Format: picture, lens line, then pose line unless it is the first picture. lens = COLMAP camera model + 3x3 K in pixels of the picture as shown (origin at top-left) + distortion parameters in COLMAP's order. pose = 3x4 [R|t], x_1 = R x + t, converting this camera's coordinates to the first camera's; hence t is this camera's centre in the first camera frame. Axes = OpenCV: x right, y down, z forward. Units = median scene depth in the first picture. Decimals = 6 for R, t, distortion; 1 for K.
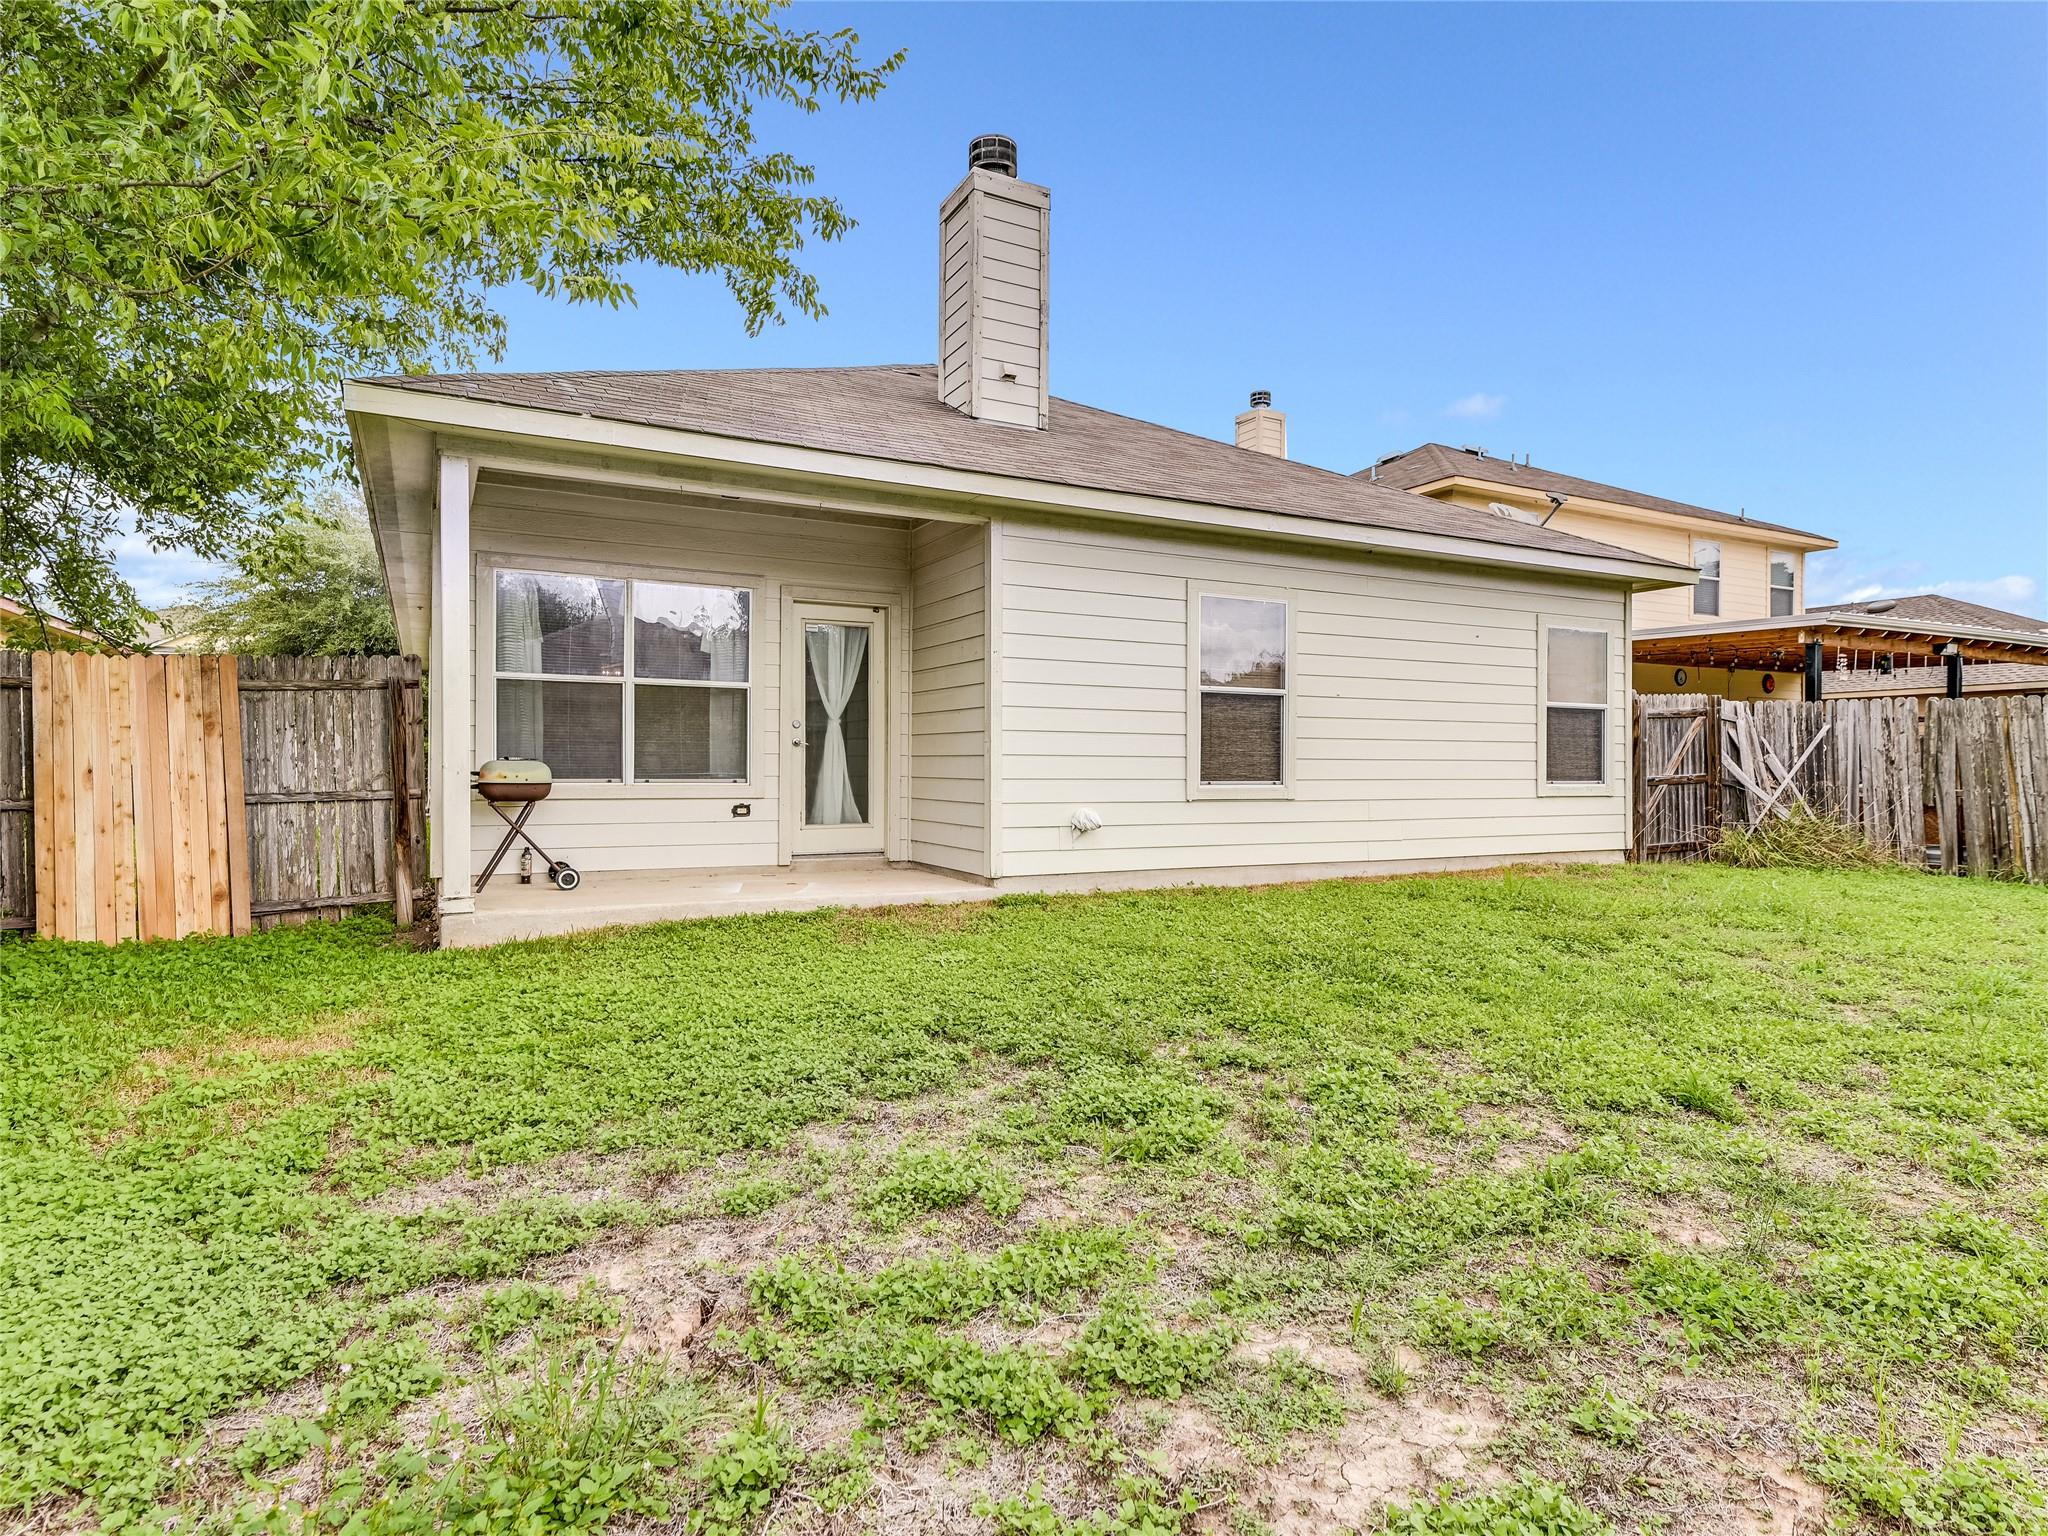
lens RADIAL K [[1105.9, 0, 975.7], [0, 1105.9, 789.1], [0, 0, 1]] dist [0.000731, -0.000146]
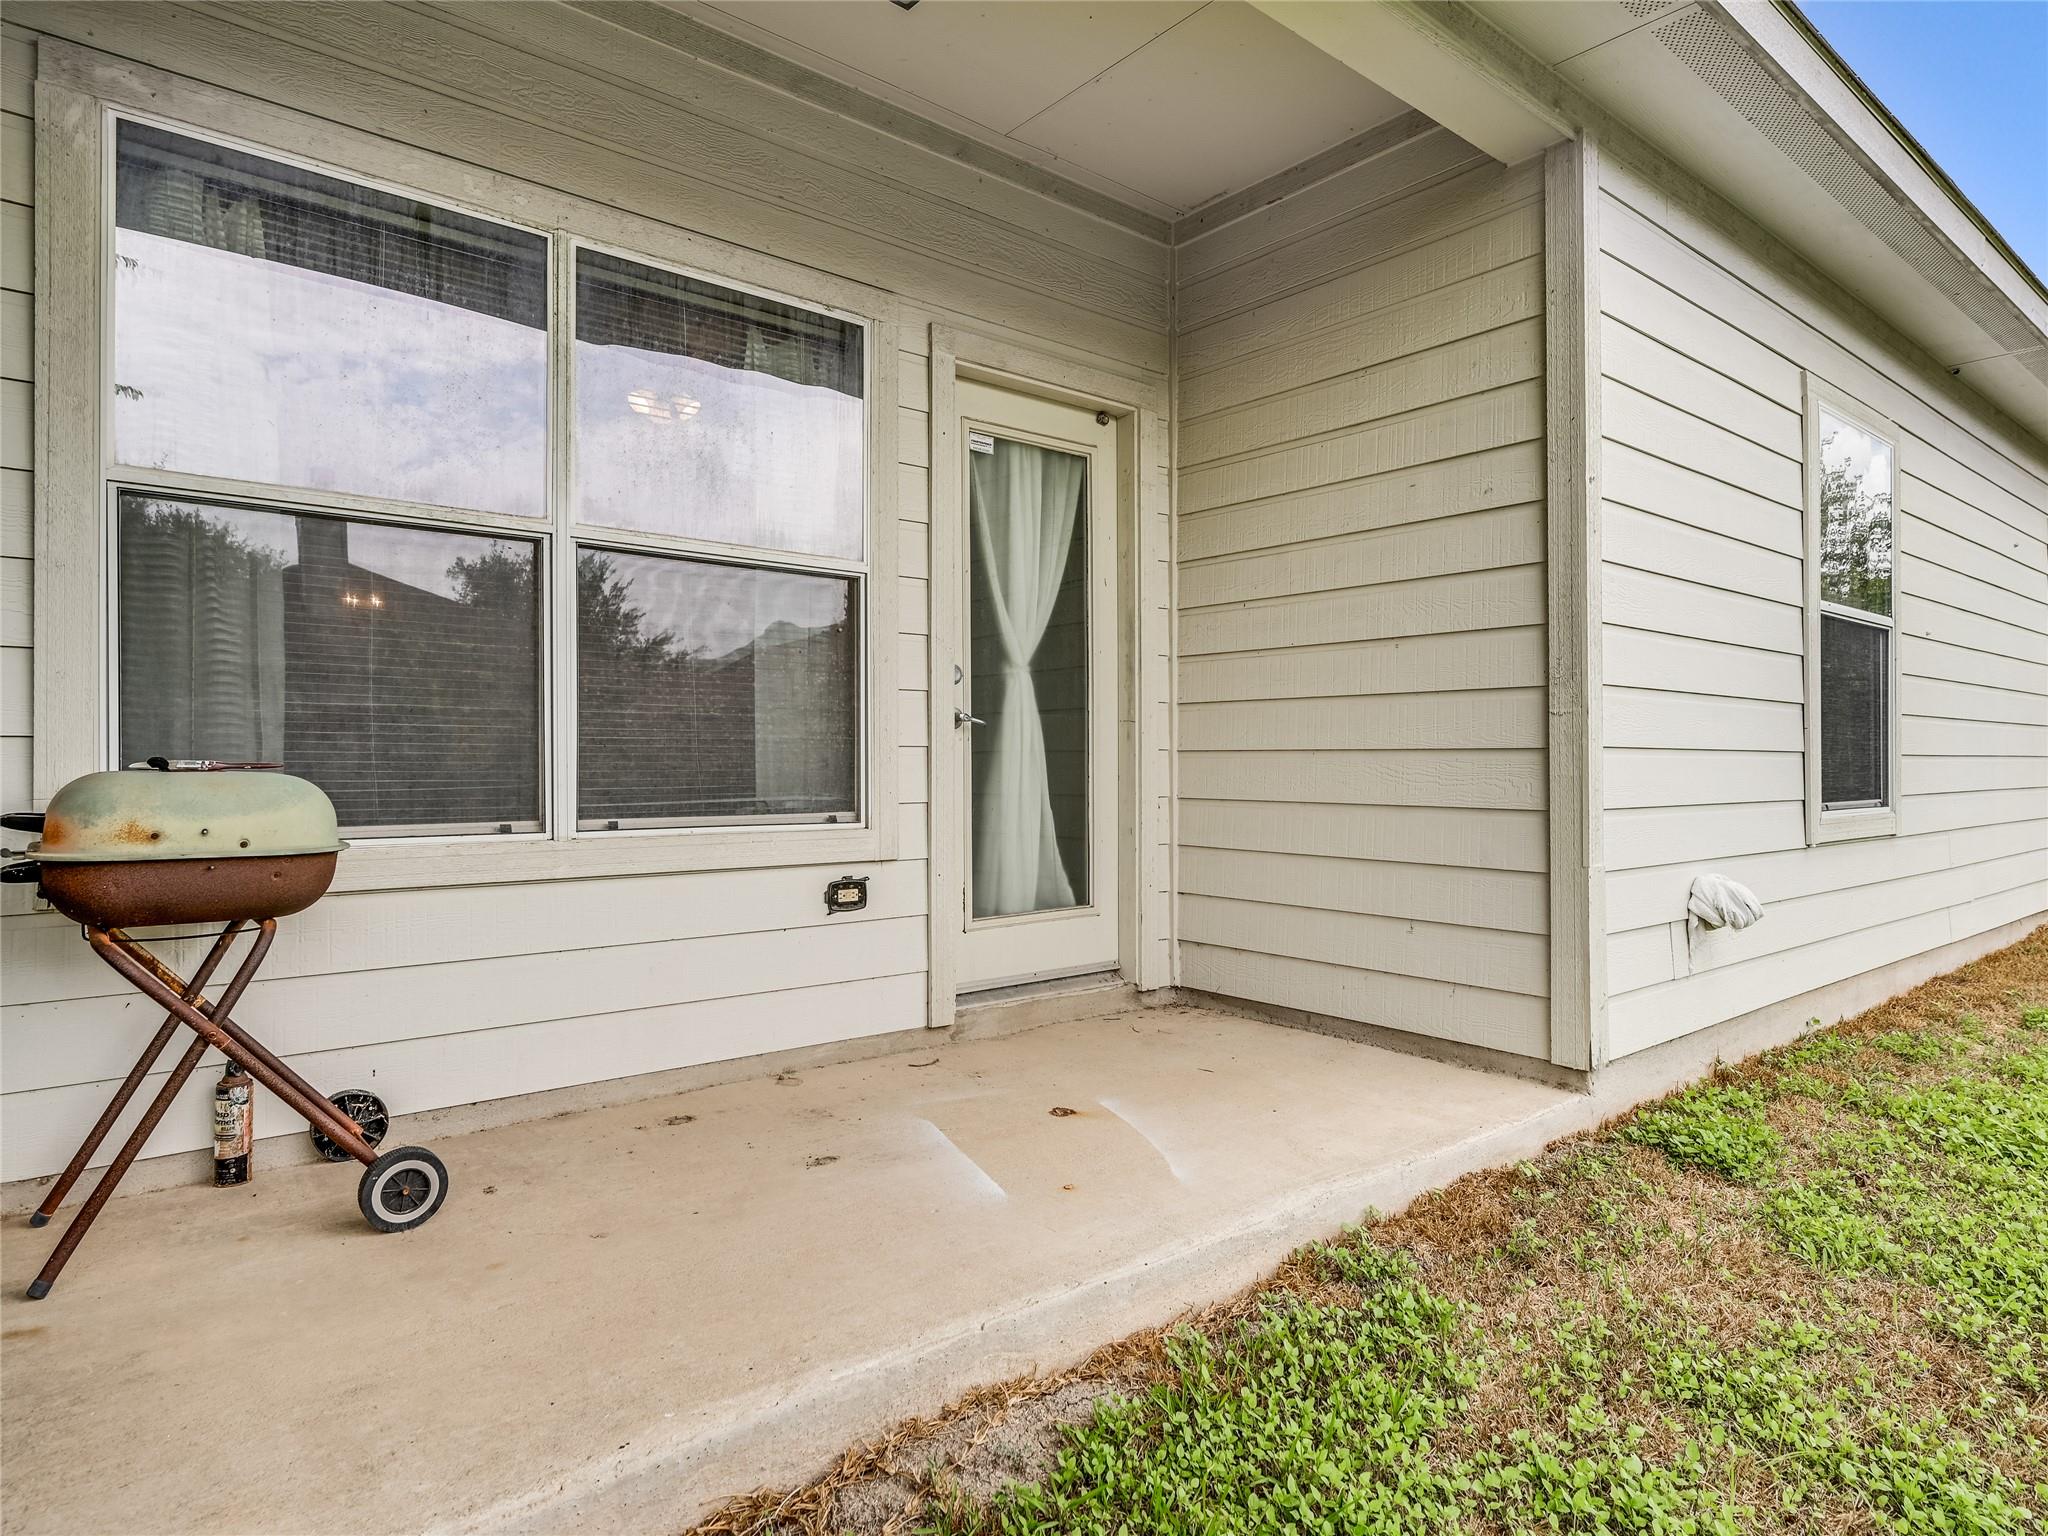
lens RADIAL K [[1176.6, 0, 976.4], [0, 1176.6, 764.3], [0, 0, 1]] dist [-0.002461, -0.000679]
pose [[0.977702, -0.005887, 0.209913, -0.240466], [0.008920, 0.999869, -0.013506, -0.018888], [-0.209806, 0.015078, 0.977627, 0.562945]]
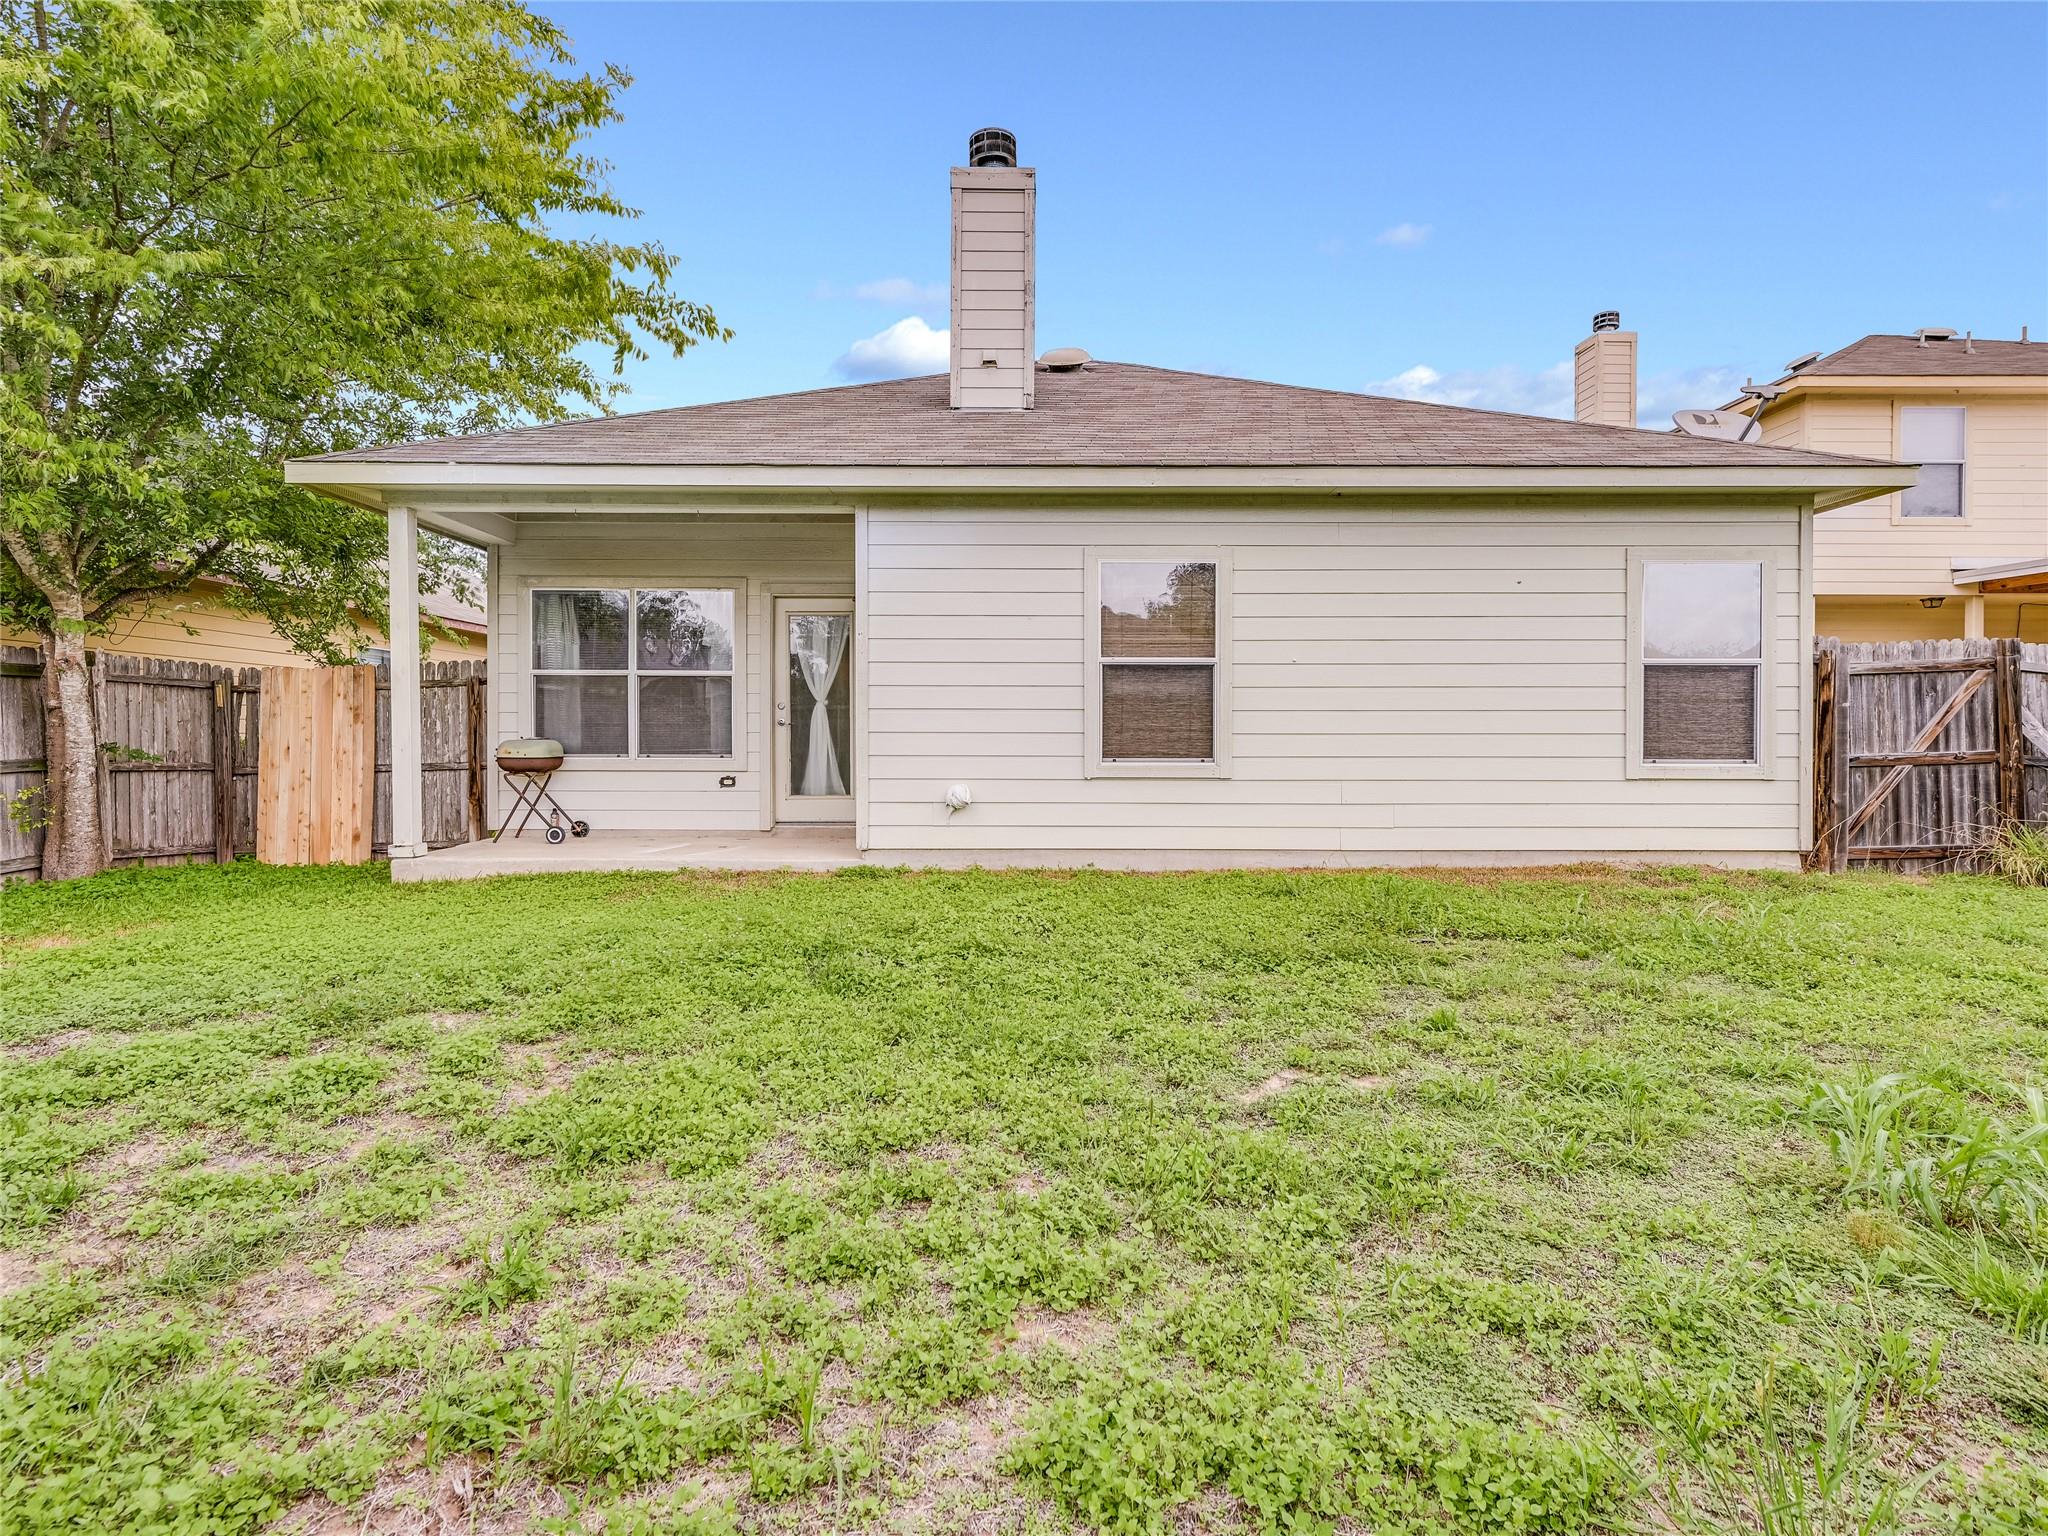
lens RADIAL K [[1017.1, 0, 1024.0], [0, 1017.1, 768.0], [0, 0, 1]] dist [0.000995, -0.000095]
pose [[0.893424, 0.008158, -0.449140, 0.514055], [-0.006273, 0.999964, 0.005685, -0.002956], [0.449170, -0.002261, 0.893443, 0.181082]]
